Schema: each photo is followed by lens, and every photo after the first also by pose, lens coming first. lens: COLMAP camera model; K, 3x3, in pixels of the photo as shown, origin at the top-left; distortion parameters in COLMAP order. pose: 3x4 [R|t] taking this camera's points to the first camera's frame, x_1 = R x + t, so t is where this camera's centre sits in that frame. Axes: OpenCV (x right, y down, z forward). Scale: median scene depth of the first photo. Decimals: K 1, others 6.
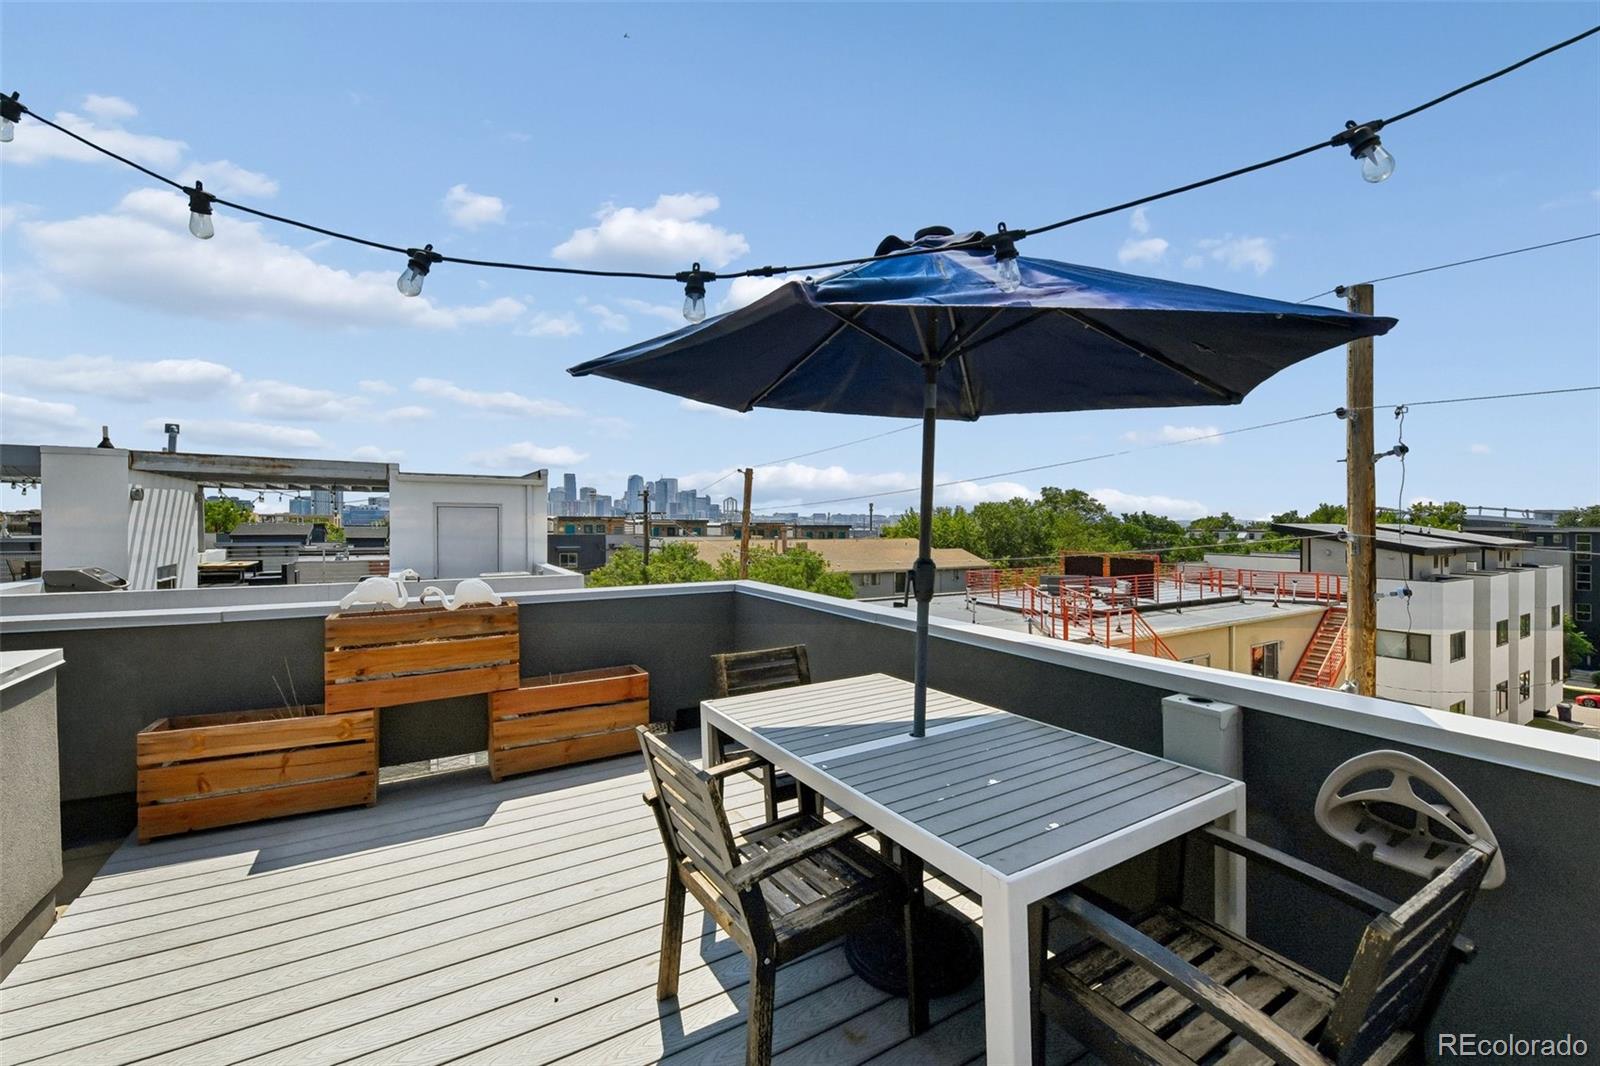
lens RADIAL K [[645.8, 0, 811.1], [0, 645.8, 520.9], [0, 0, 1]] dist [0.000566, -0.003107]
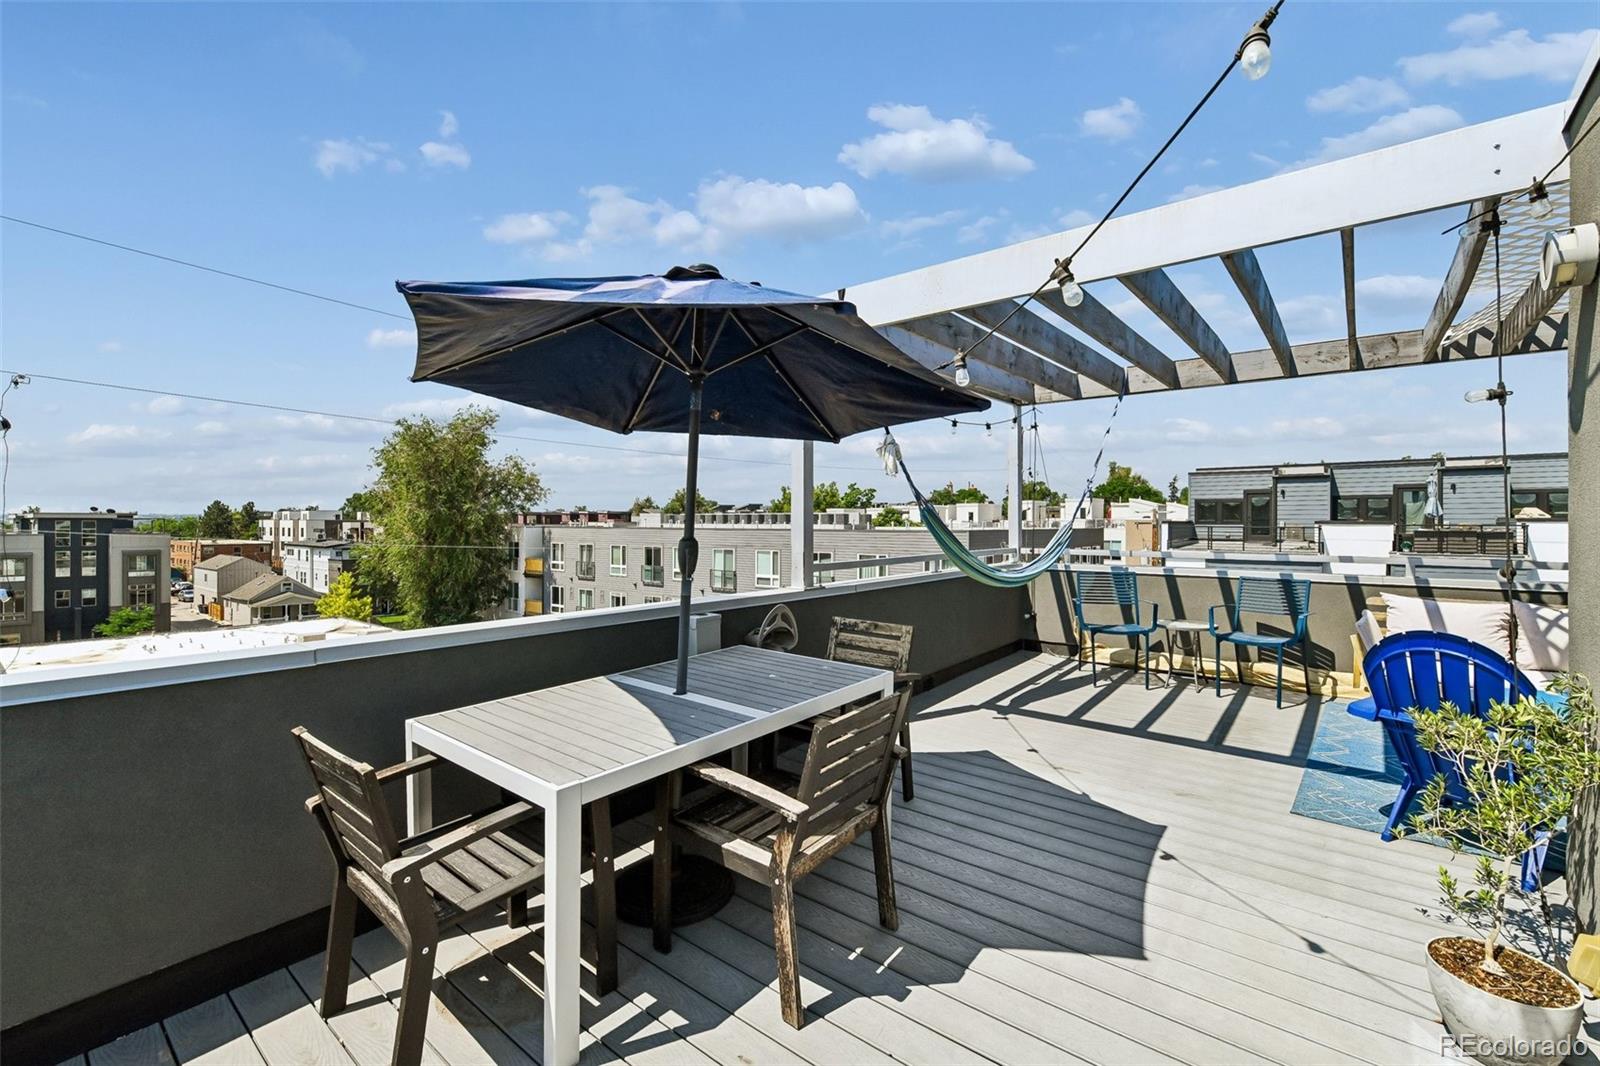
lens RADIAL K [[692.7, 0, 820.9], [0, 692.7, 523.1], [0, 0, 1]] dist [-0.011854, 0.000130]
pose [[-0.340426, -0.008804, 0.940230, -0.280081], [-0.005266, 0.999958, 0.007456, 0.007718], [-0.940257, -0.002413, -0.340458, 0.318411]]
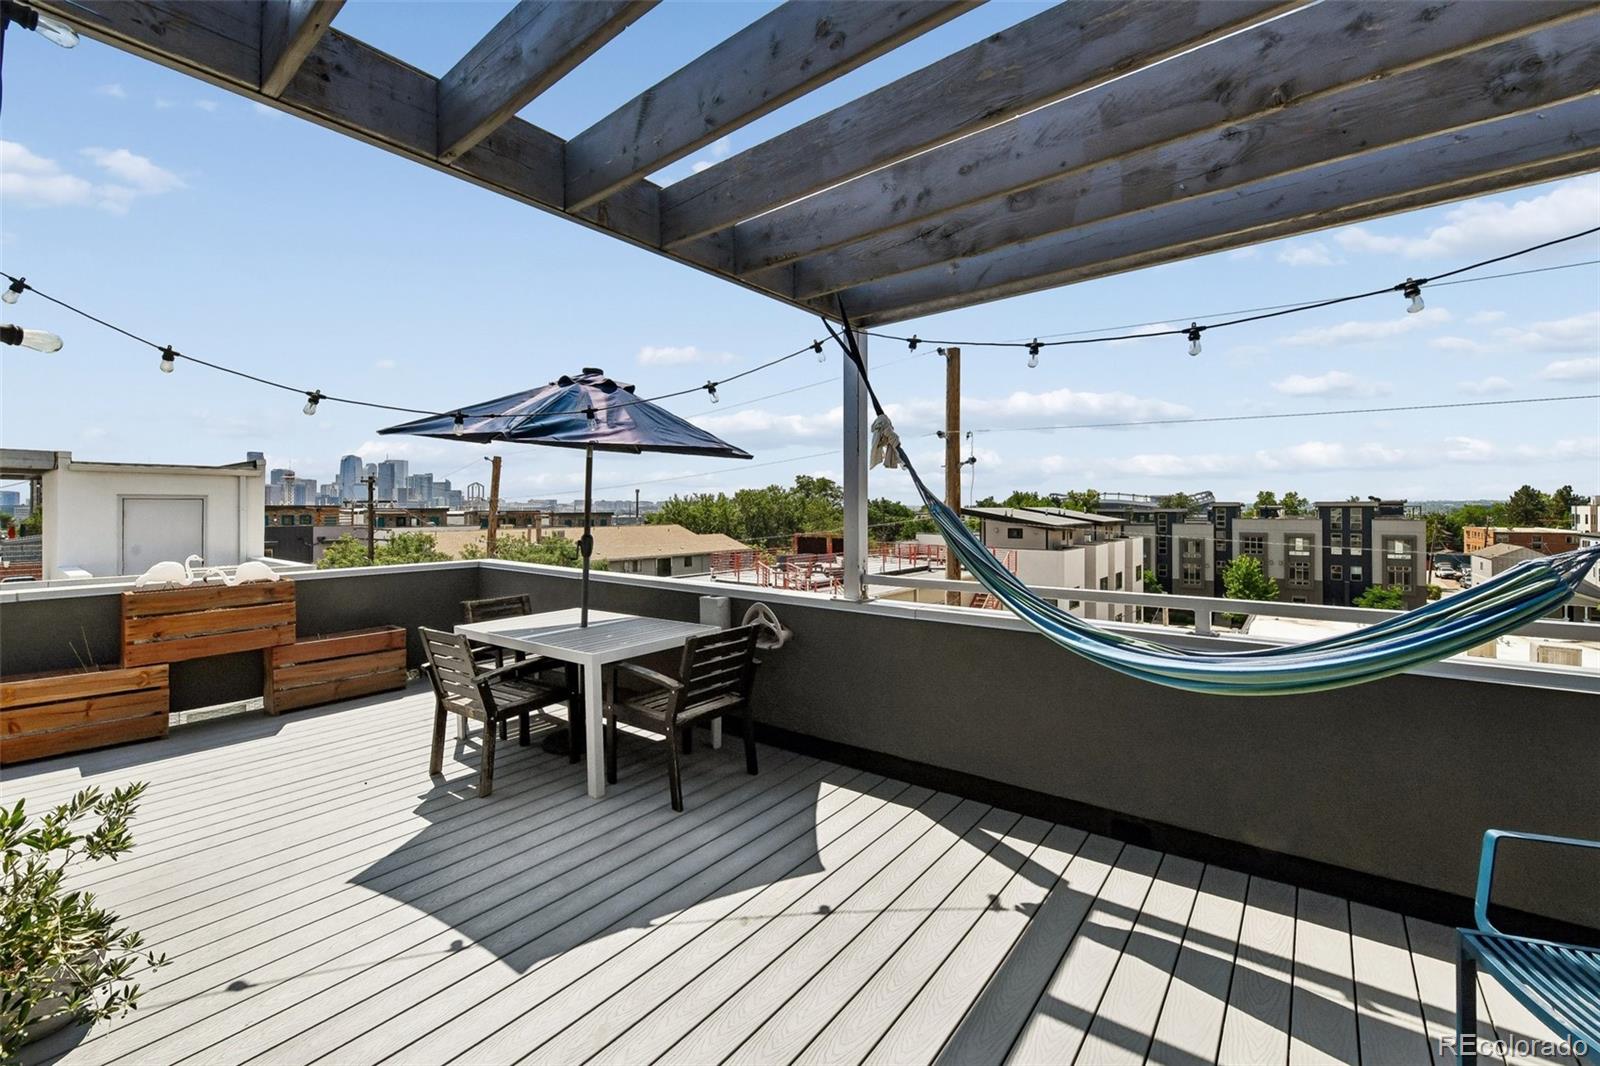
lens RADIAL K [[649.6, 0, 810.2], [0, 649.6, 486.7], [0, 0, 1]] dist [0.002060, -0.003693]
pose [[0.938921, 0.003258, 0.344117, 0.035944], [0.007383, 0.999534, -0.029607, -0.006183], [-0.344053, 0.030339, 0.938460, -0.287185]]
